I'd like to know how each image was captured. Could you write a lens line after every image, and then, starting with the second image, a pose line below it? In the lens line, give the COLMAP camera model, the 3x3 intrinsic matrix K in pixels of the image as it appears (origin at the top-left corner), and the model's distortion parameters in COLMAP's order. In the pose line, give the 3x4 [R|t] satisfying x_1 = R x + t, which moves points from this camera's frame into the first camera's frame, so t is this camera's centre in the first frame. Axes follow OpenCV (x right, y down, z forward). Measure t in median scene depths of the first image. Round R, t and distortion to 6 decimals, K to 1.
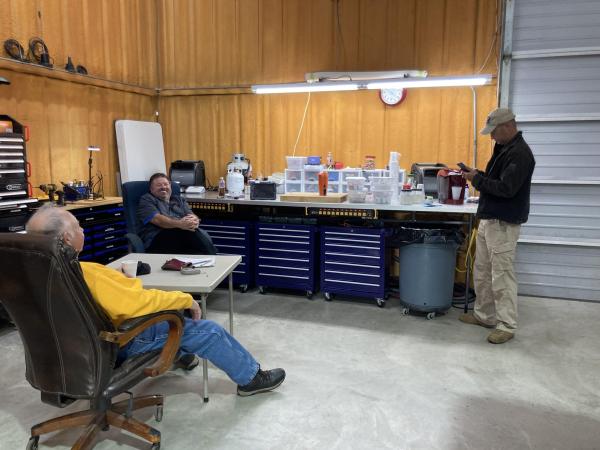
lens RADIAL K [[496.2, 0, 291.9], [0, 496.2, 225.1], [0, 0, 1]] dist [0.008638, 0.019467]
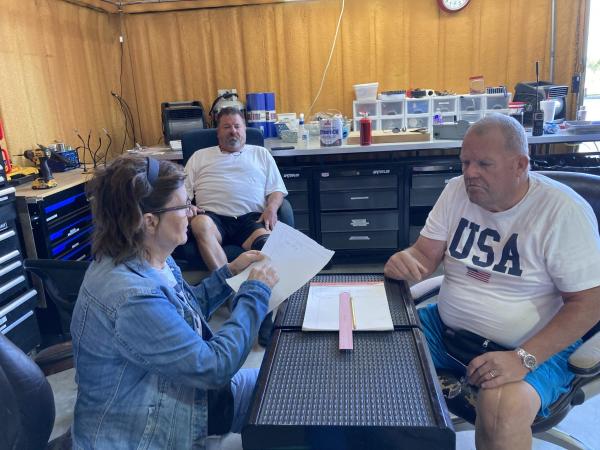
lens RADIAL K [[496.2, 0, 291.9], [0, 496.2, 225.1], [0, 0, 1]] dist [0.008638, 0.019467]
pose [[0.973639, -0.113533, 0.197831, -0.239418], [0.089206, 0.987775, 0.127839, -0.029605], [-0.209926, -0.106822, 0.971864, 0.243709]]
